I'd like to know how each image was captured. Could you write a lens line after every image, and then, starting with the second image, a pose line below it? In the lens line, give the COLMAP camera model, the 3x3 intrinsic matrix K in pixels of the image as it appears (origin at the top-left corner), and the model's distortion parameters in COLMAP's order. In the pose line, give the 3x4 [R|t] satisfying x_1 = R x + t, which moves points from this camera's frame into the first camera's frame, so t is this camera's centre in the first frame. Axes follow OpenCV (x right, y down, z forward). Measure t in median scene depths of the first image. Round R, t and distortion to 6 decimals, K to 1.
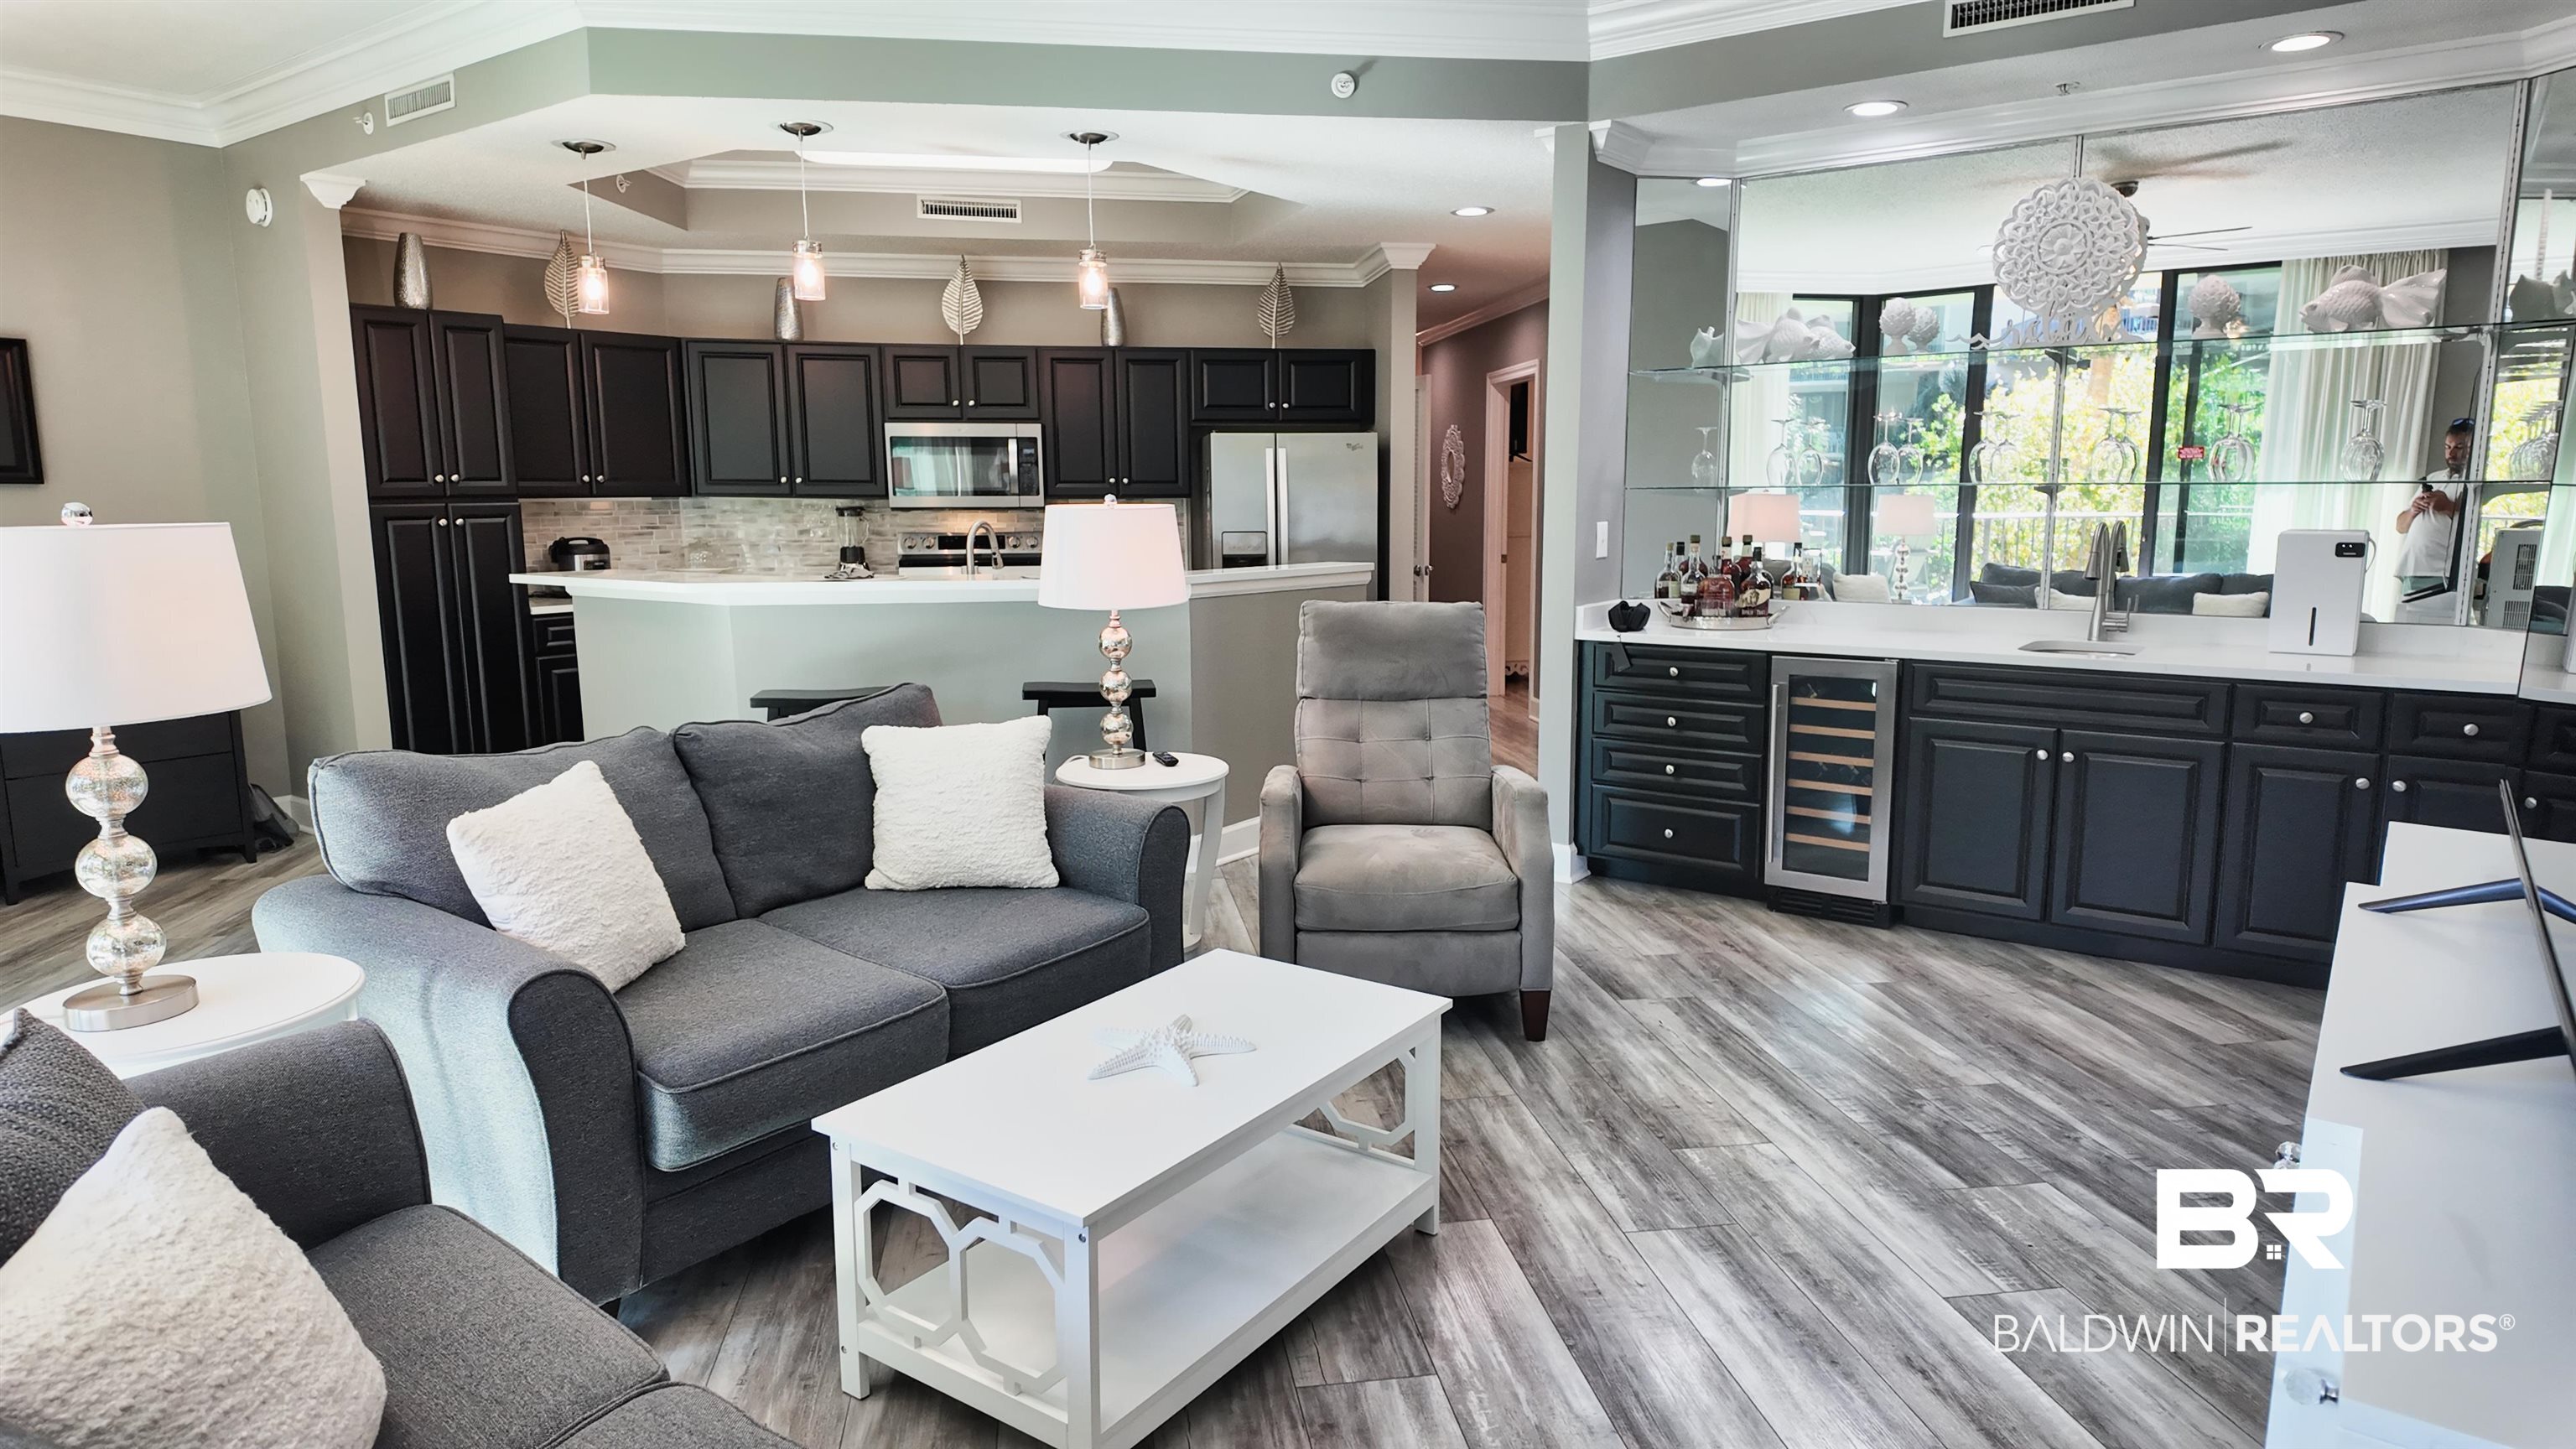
lens RADIAL K [[1511.0, 0, 1296.0], [0, 1511.0, 695.1], [0, 0, 1]] dist [0.074042, -0.100636]
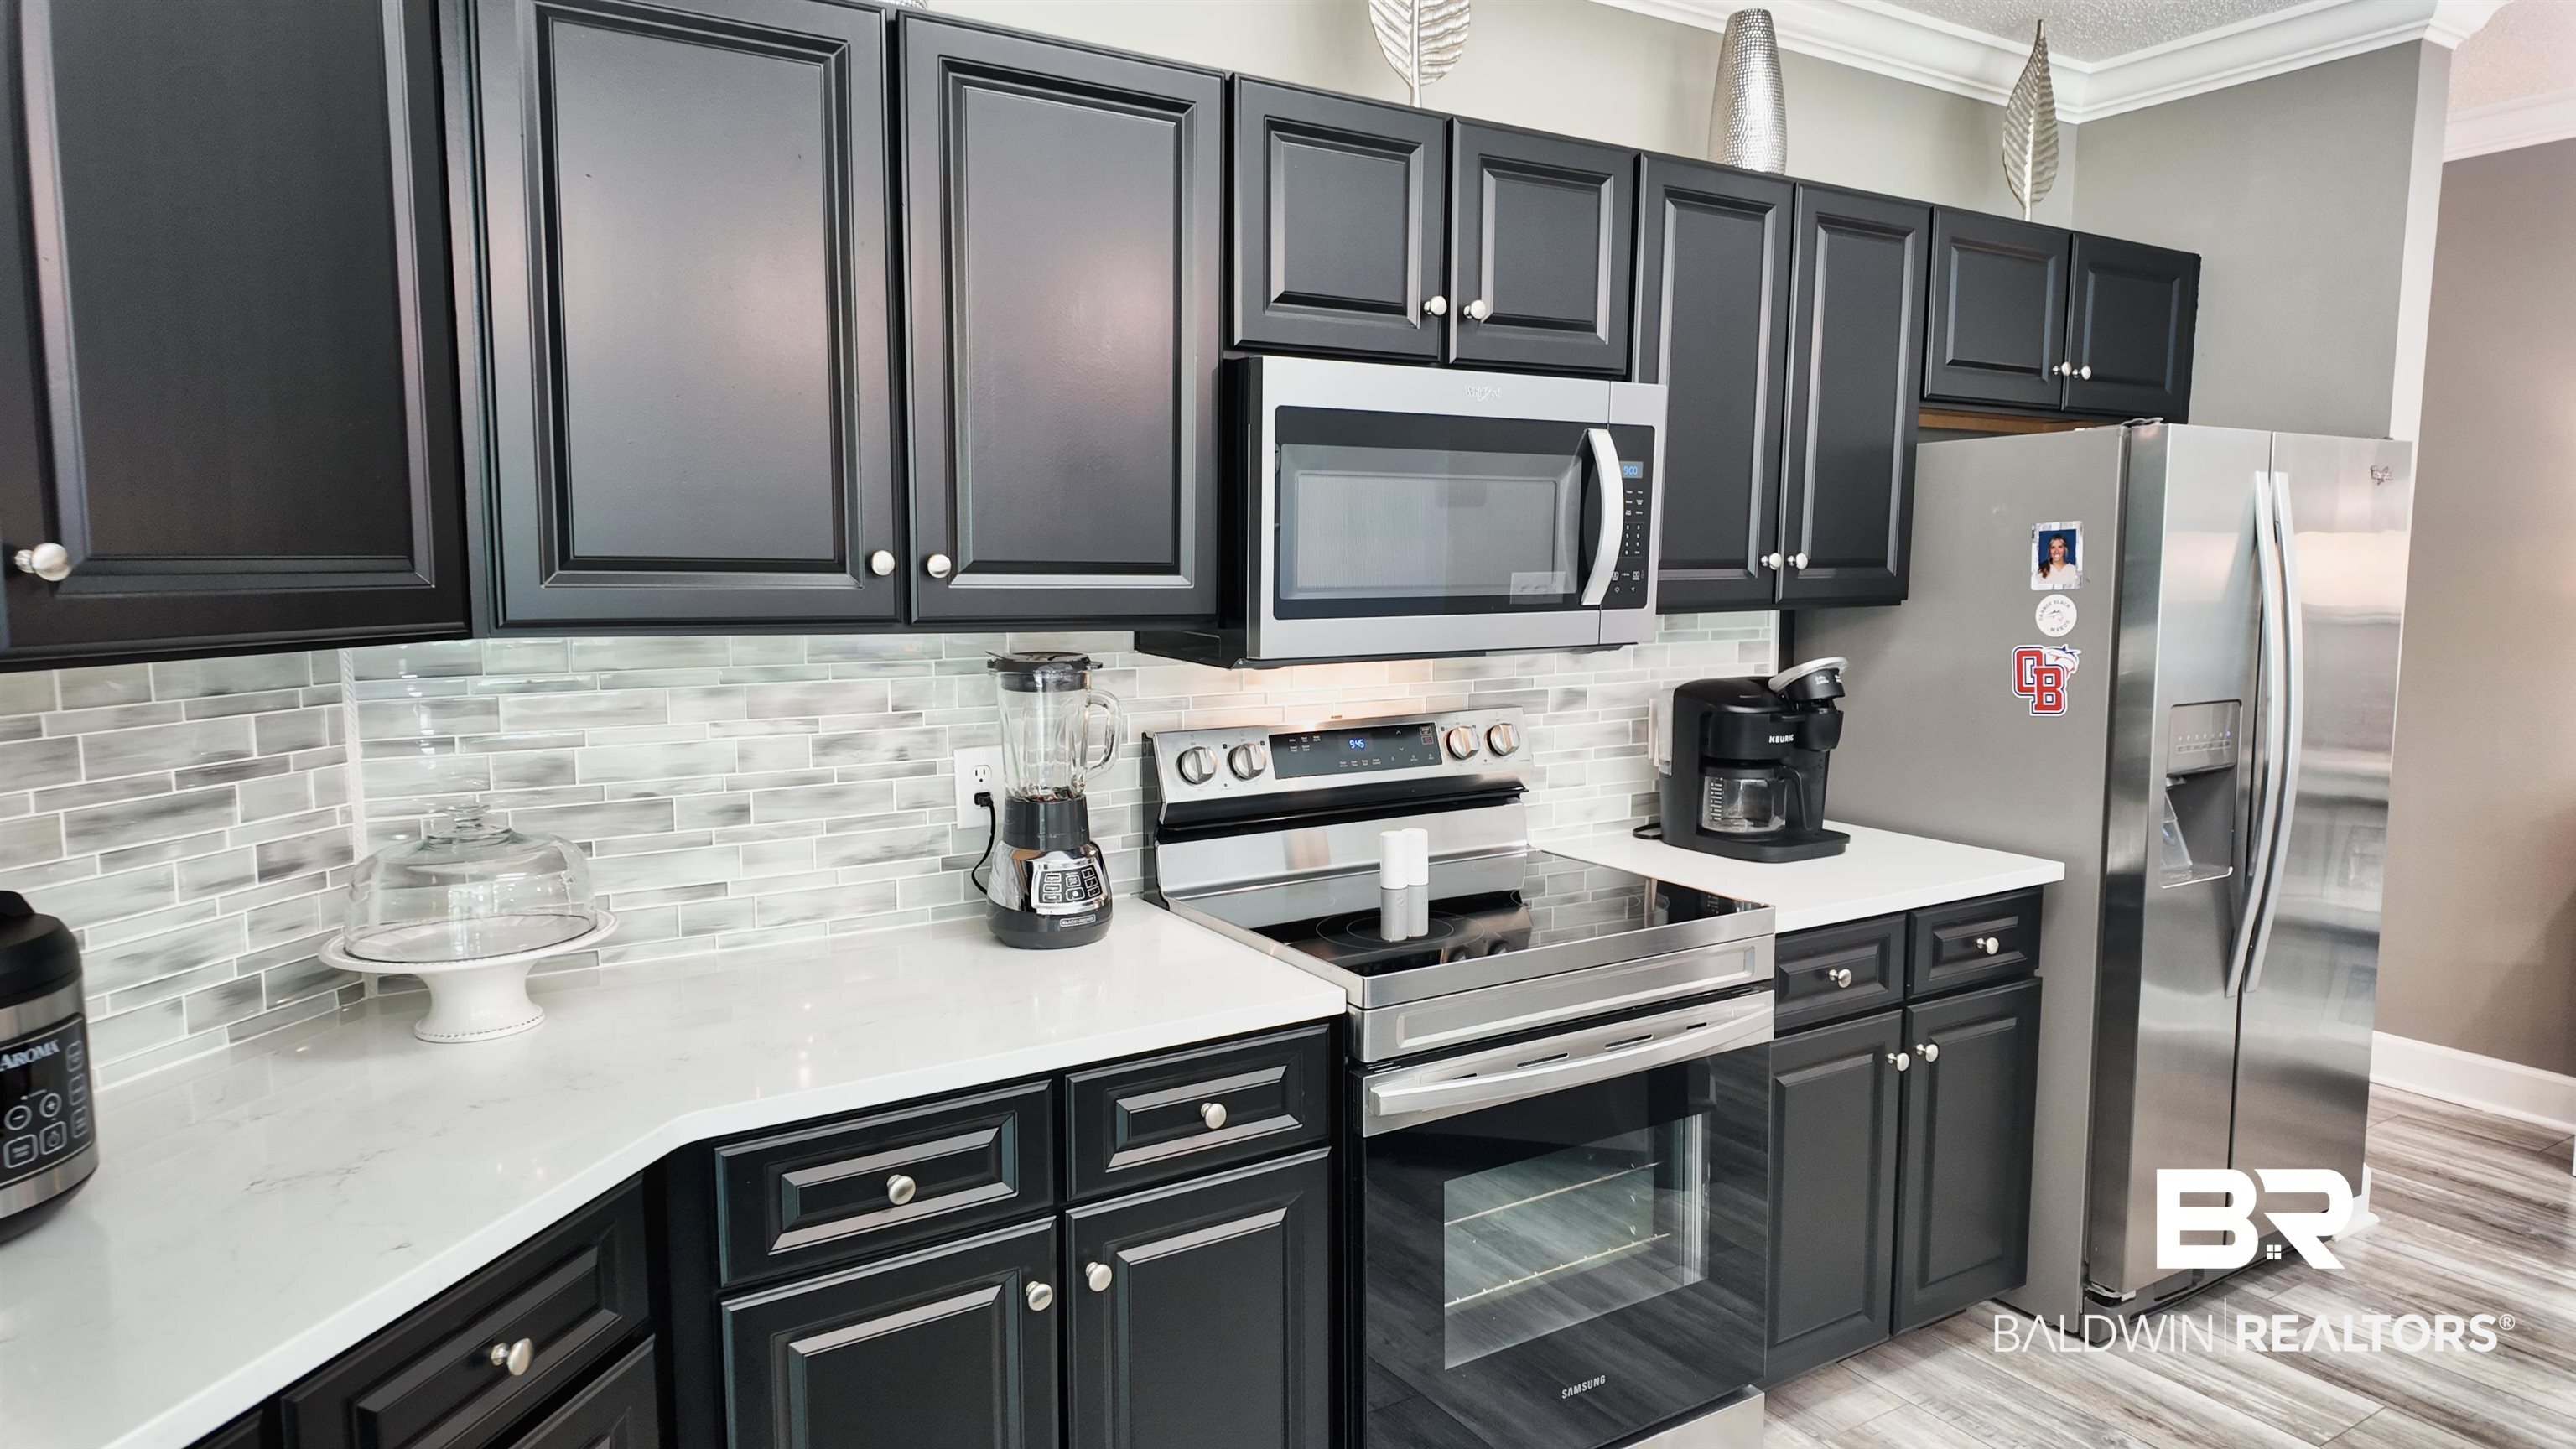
lens RADIAL K [[1508.4, 0, 1296.5], [0, 1508.4, 714.3], [0, 0, 1]] dist [0.097494, -0.101792]
pose [[0.925248, -0.038125, 0.377443, -0.367742], [0.051751, 0.998321, -0.026021, -0.106223], [-0.375817, 0.043609, 0.925667, 0.742455]]
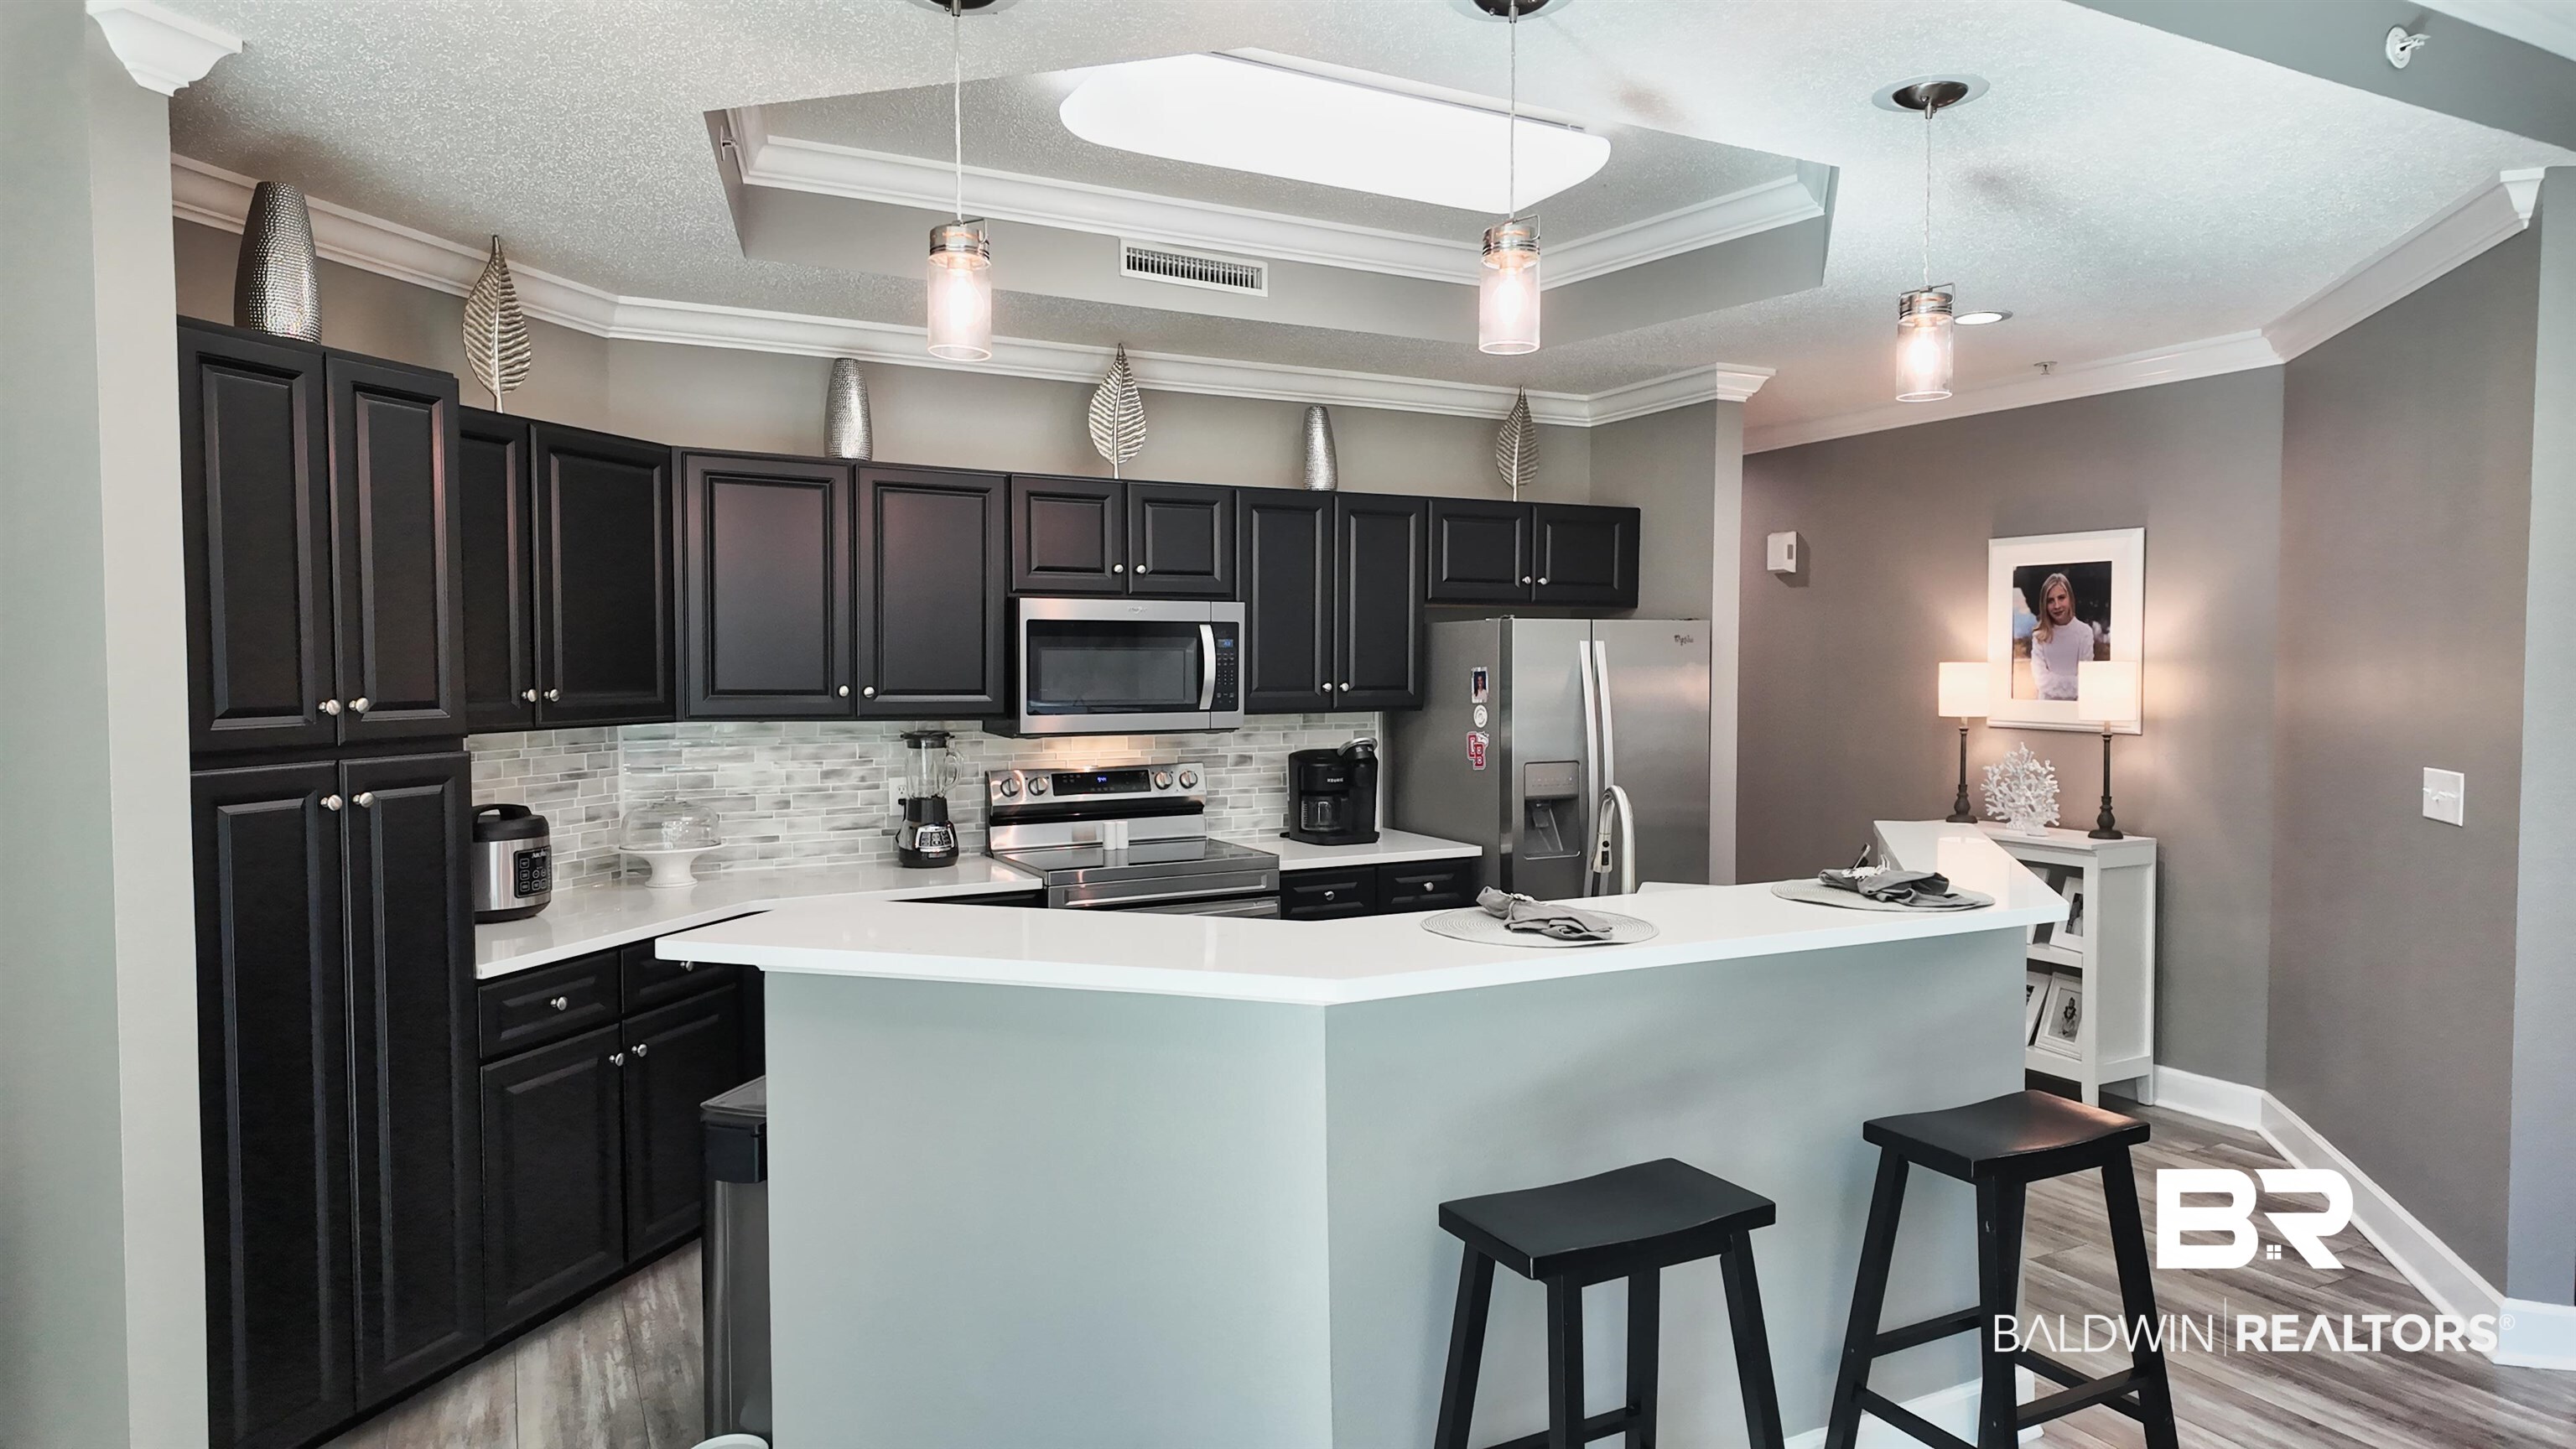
lens RADIAL K [[1511.8, 0, 1316.7], [0, 1511.8, 718.1], [0, 0, 1]] dist [0.097808, -0.103526]
pose [[0.946494, -0.010606, 0.322547, -0.352555], [0.043028, 0.994684, -0.093555, -0.067668], [-0.319840, 0.102428, 0.941919, 0.385947]]
